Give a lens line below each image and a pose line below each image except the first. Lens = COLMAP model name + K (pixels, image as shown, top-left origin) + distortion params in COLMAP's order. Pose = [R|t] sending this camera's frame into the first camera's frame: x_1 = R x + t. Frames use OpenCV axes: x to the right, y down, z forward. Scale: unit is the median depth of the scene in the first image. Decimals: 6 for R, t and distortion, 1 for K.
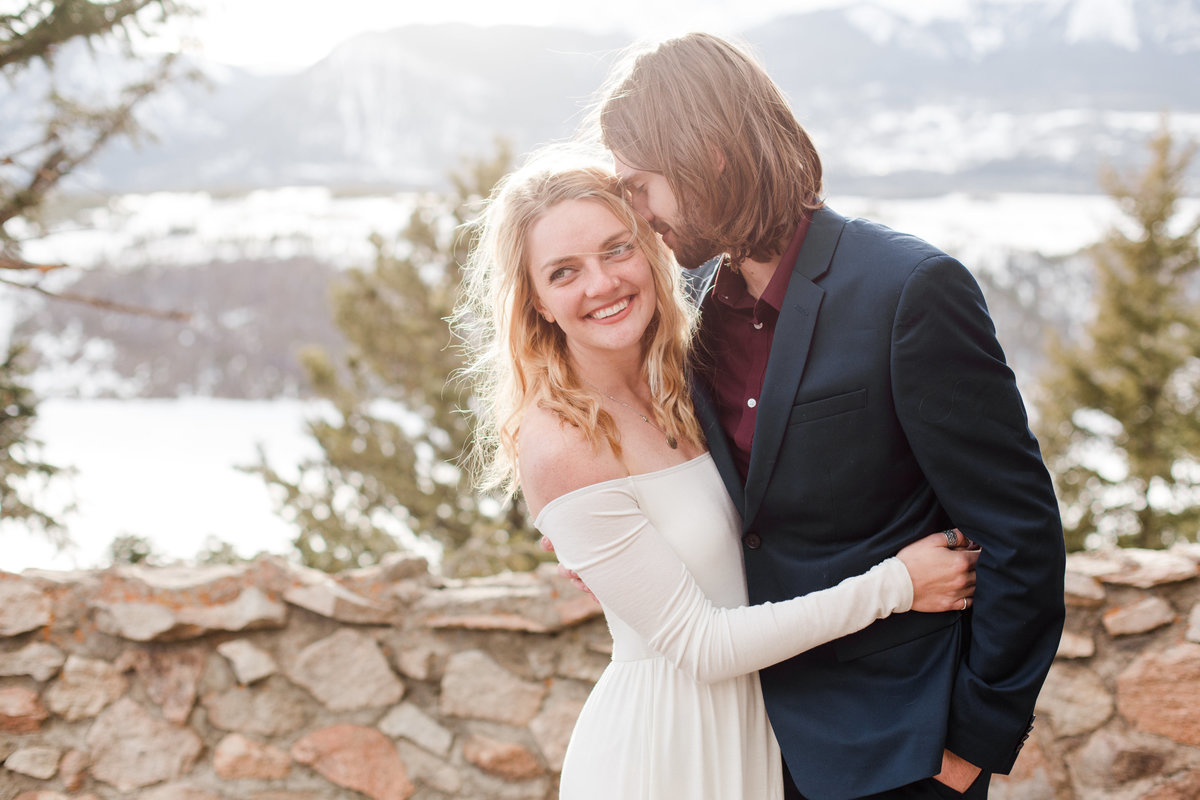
lens RADIAL K [[1708.6, 0, 600.0], [0, 1708.6, 400.0], [0, 0, 1]] dist [0.027120, -0.112533]
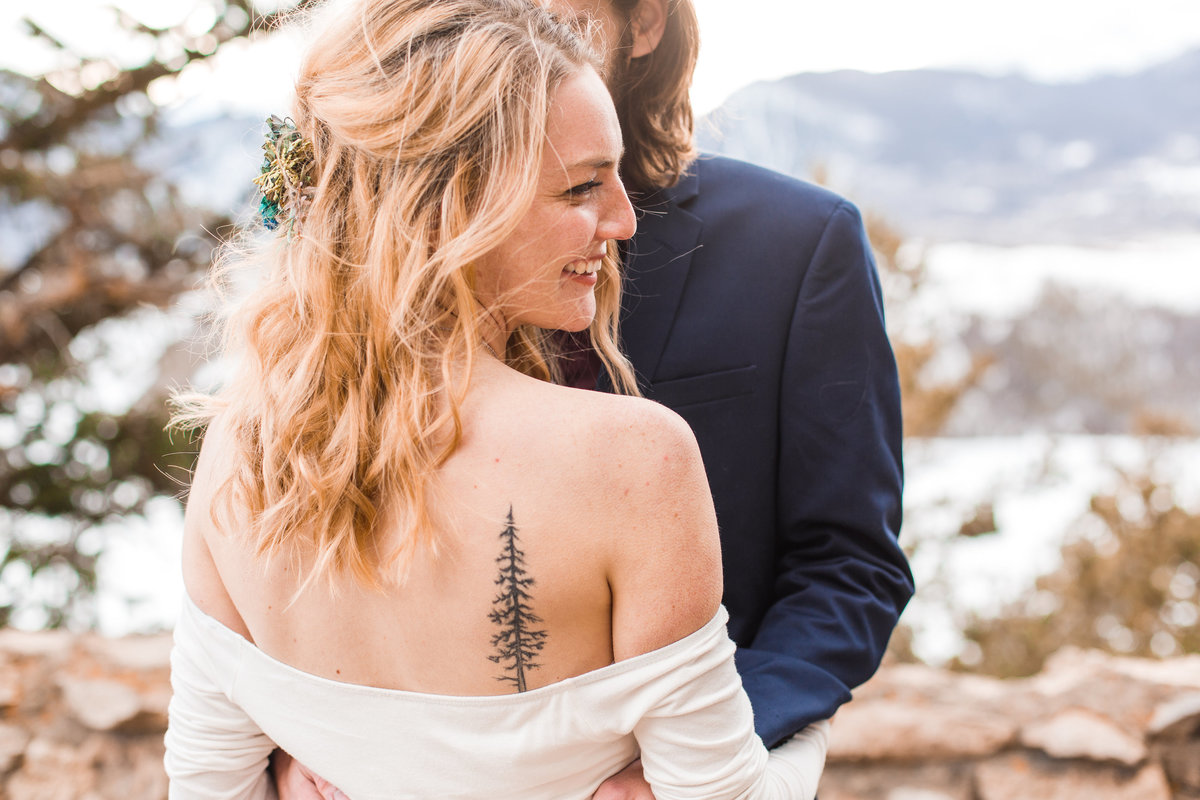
lens RADIAL K [[1708.6, 0, 600.0], [0, 1708.6, 400.0], [0, 0, 1]] dist [0.027120, -0.112533]
pose [[0.978311, 0.004360, -0.207094, 0.222551], [-0.009128, 0.999715, -0.022076, -0.003747], [0.206939, 0.023487, 0.978072, 0.380462]]
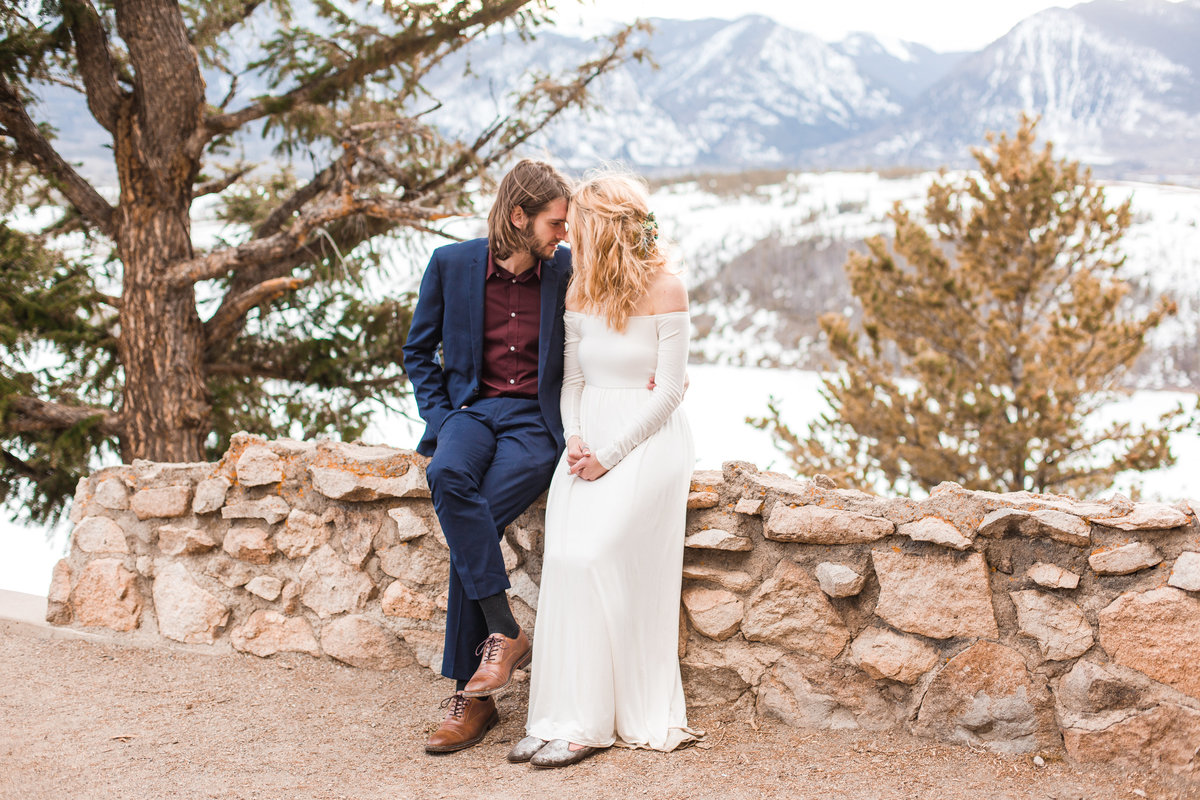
lens RADIAL K [[1708.6, 0, 600.0], [0, 1708.6, 400.0], [0, 0, 1]] dist [0.027120, -0.112533]
pose [[0.927177, 0.071323, -0.367772, 0.608290], [-0.066550, 0.997453, 0.025662, 0.034352], [0.368666, 0.000682, 0.929562, -0.176051]]
